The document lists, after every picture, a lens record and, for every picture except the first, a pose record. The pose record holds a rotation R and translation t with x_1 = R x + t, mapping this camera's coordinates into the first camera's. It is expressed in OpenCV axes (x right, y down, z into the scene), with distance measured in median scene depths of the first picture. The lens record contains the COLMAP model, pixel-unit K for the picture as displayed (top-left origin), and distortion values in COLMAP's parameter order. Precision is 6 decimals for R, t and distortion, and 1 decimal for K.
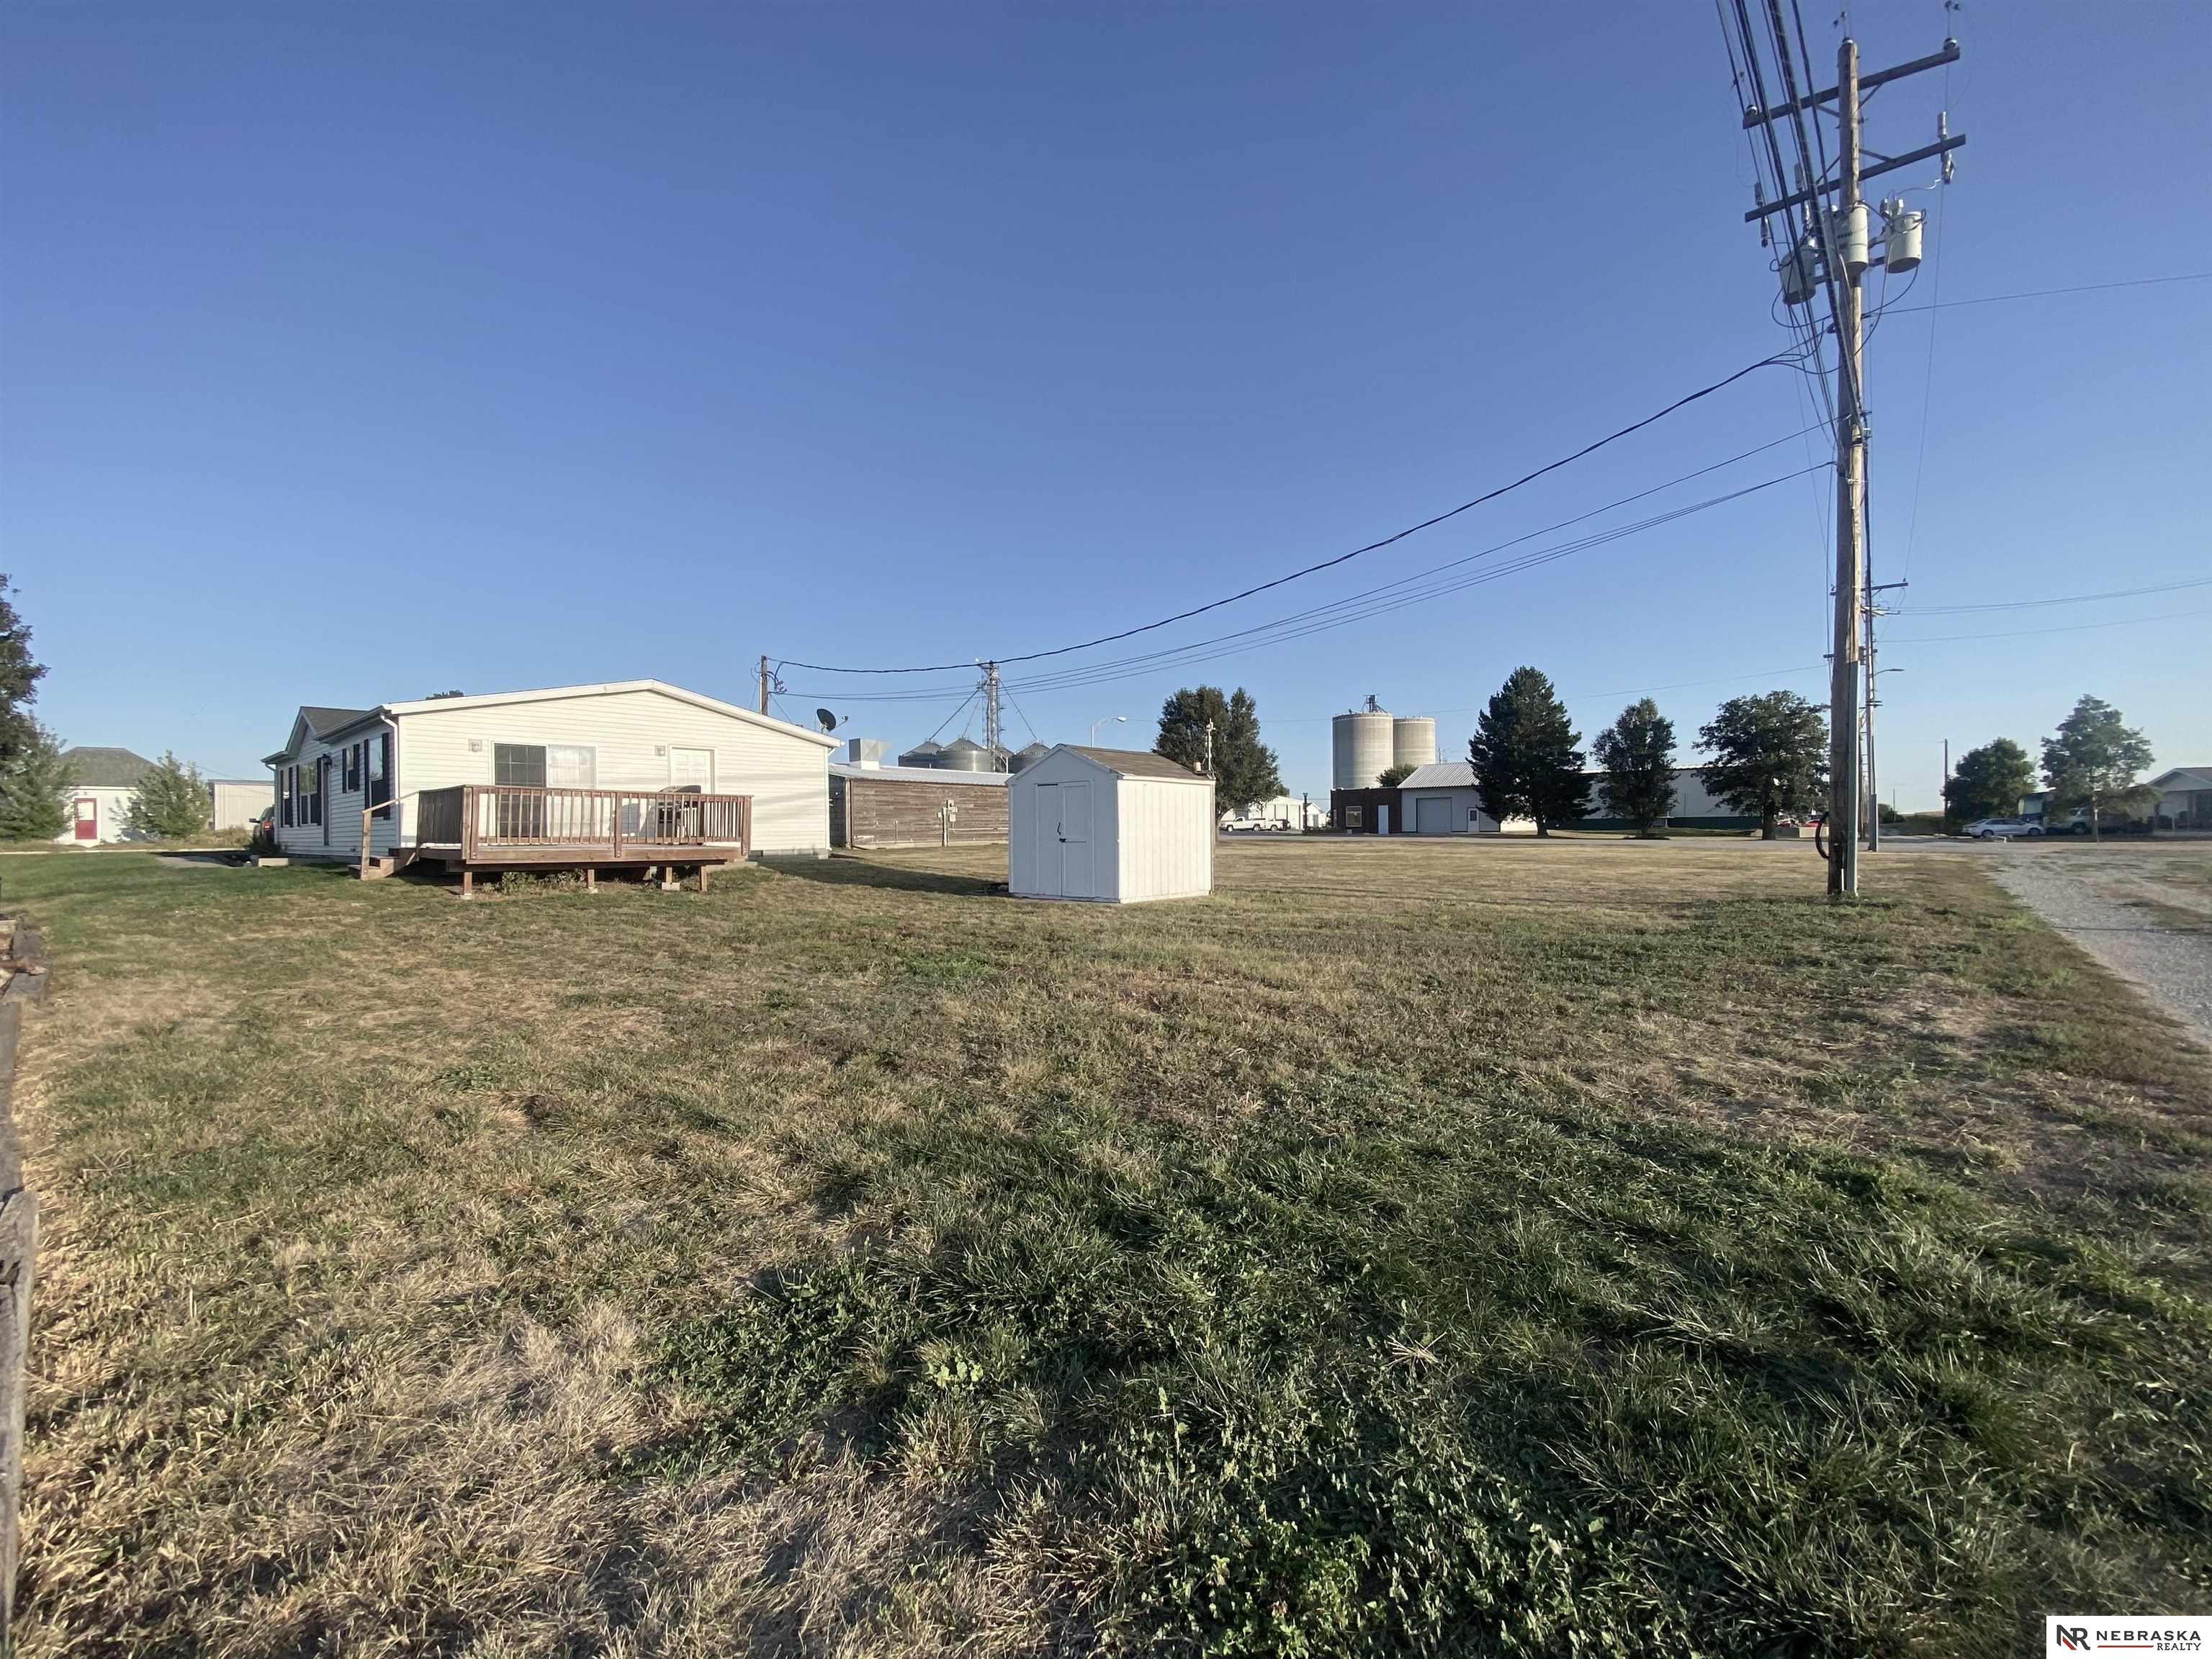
lens RADIAL K [[895.1, 0, 1106.0], [0, 895.1, 829.5], [0, 0, 1]] dist [0.037034, -0.026972]
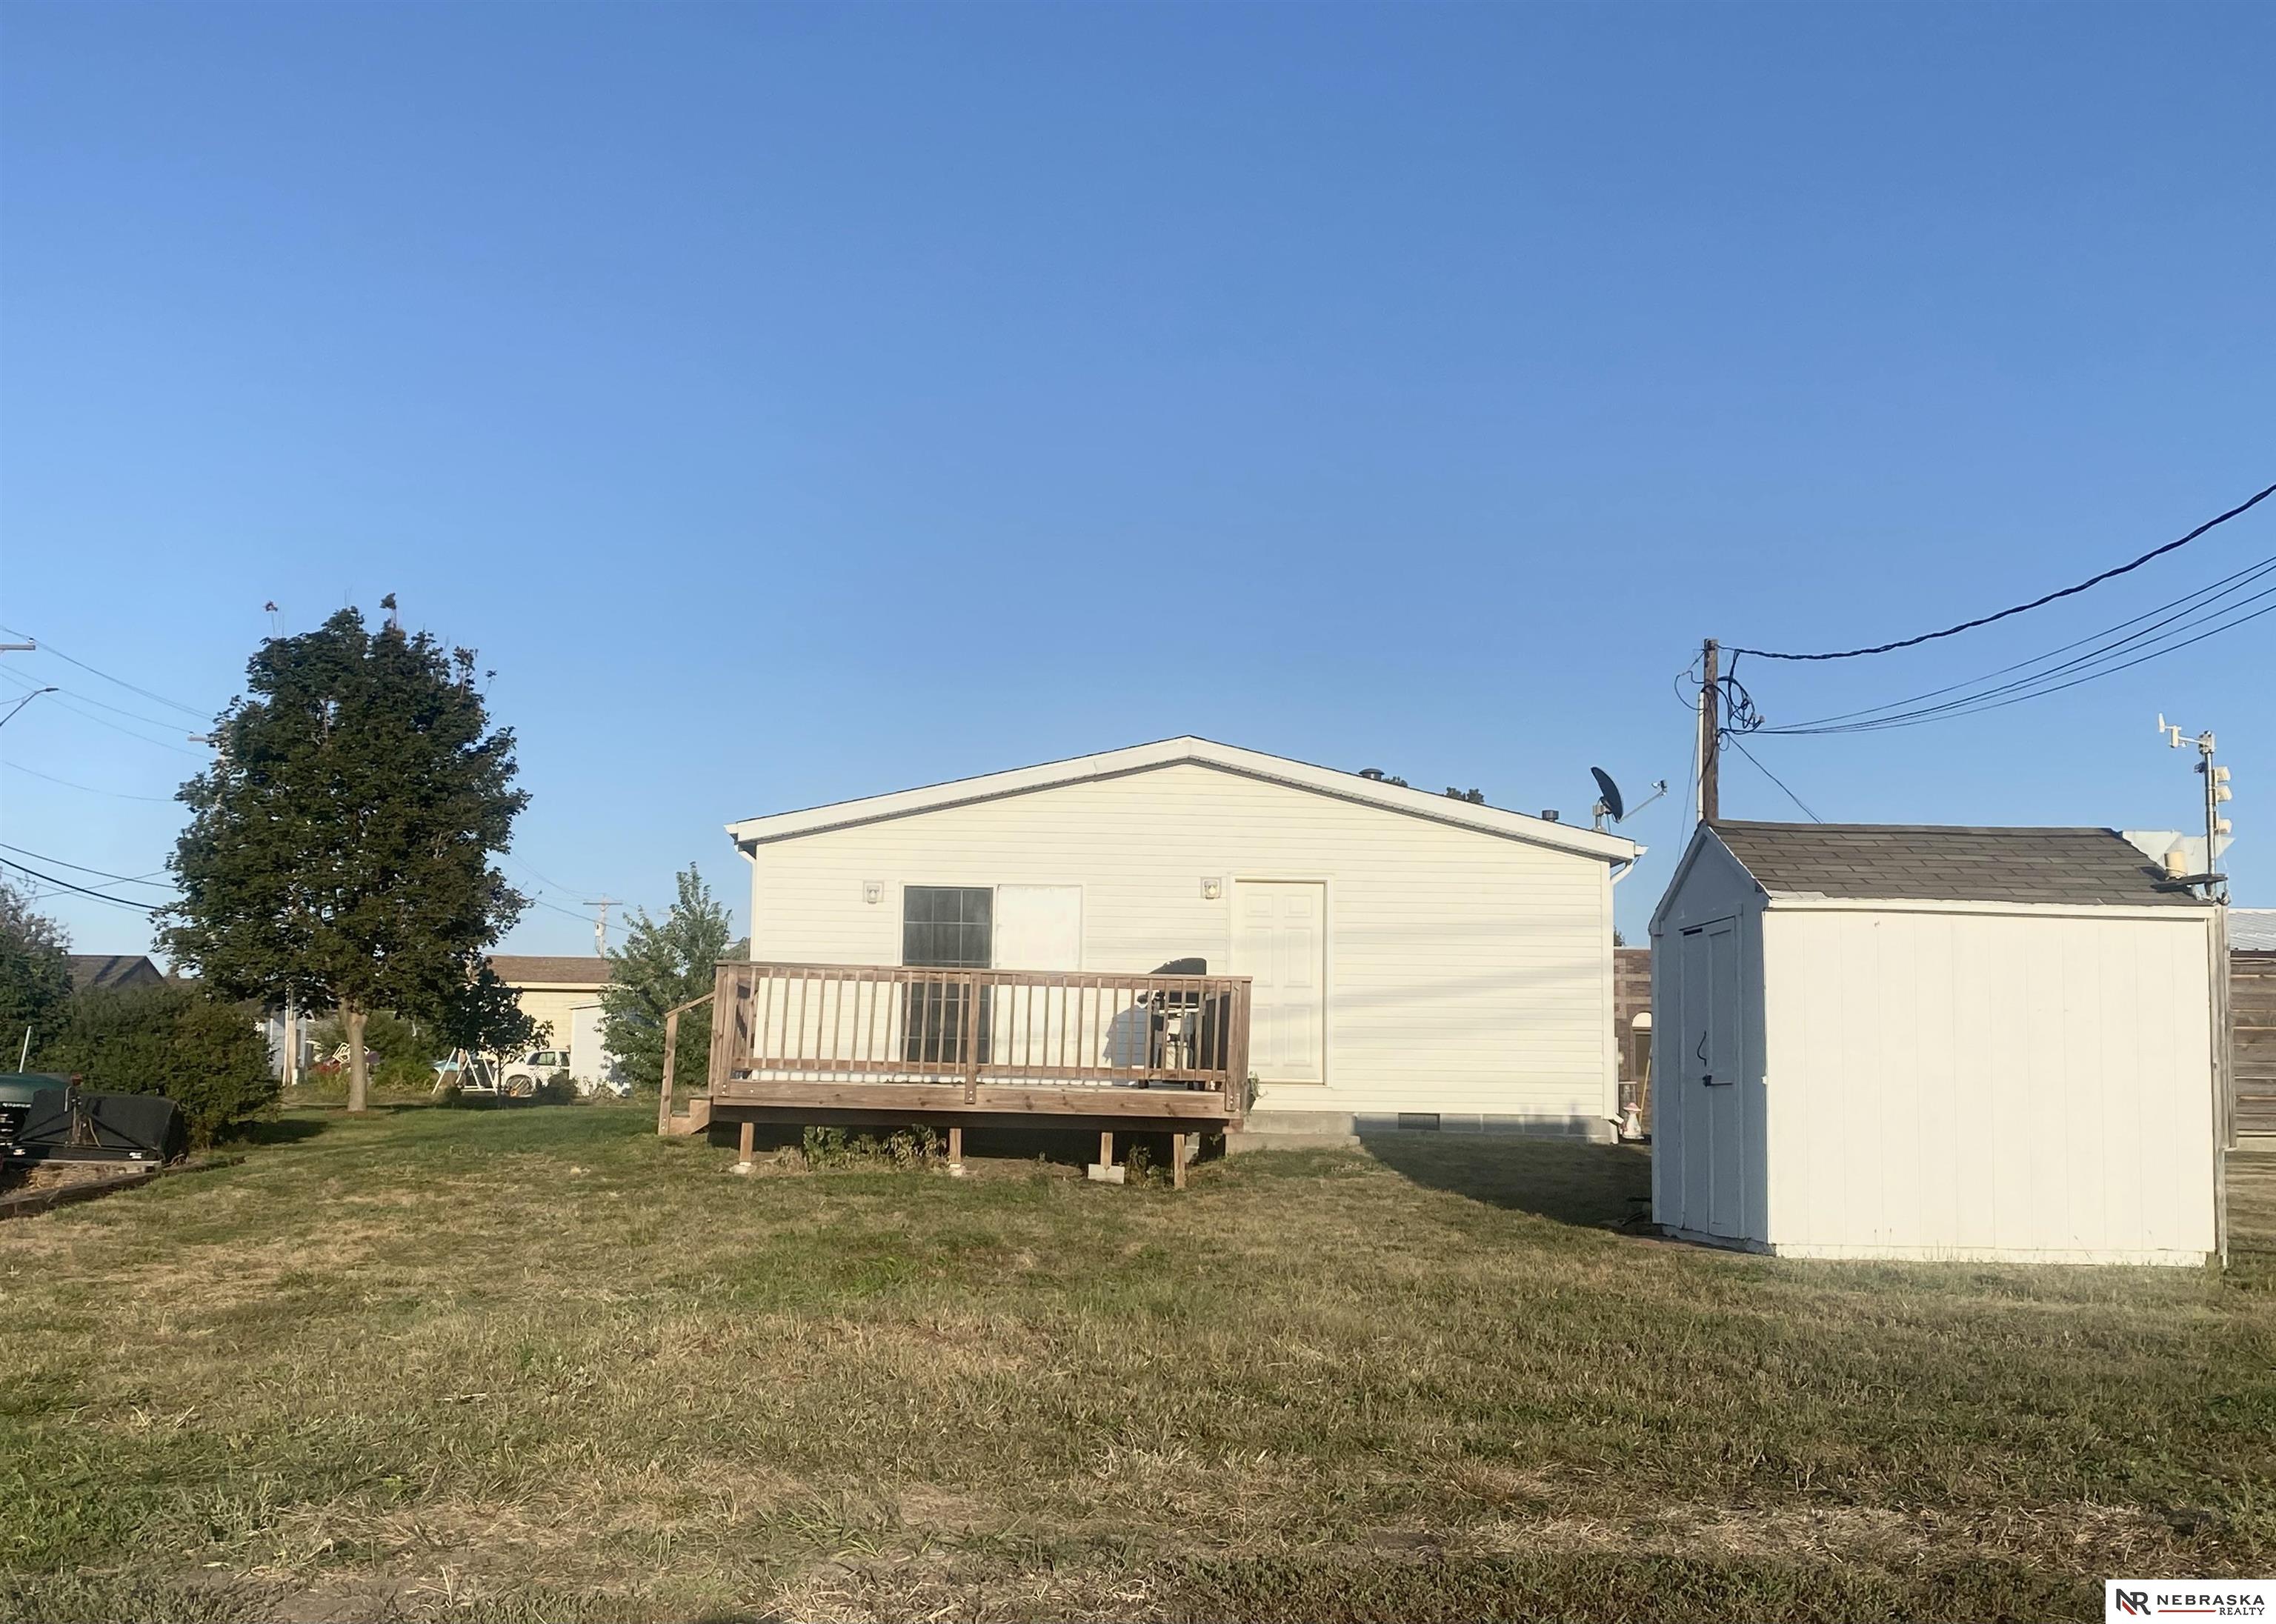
lens RADIAL K [[2498.1, 0, 1138.0], [0, 2498.1, 812.0], [0, 0, 1]] dist [-0.001090, -0.001304]
pose [[0.693004, -0.064359, -0.718055, 0.452001], [-0.017866, 0.994168, -0.106349, 0.013424], [0.720712, 0.086529, 0.687813, 0.096044]]
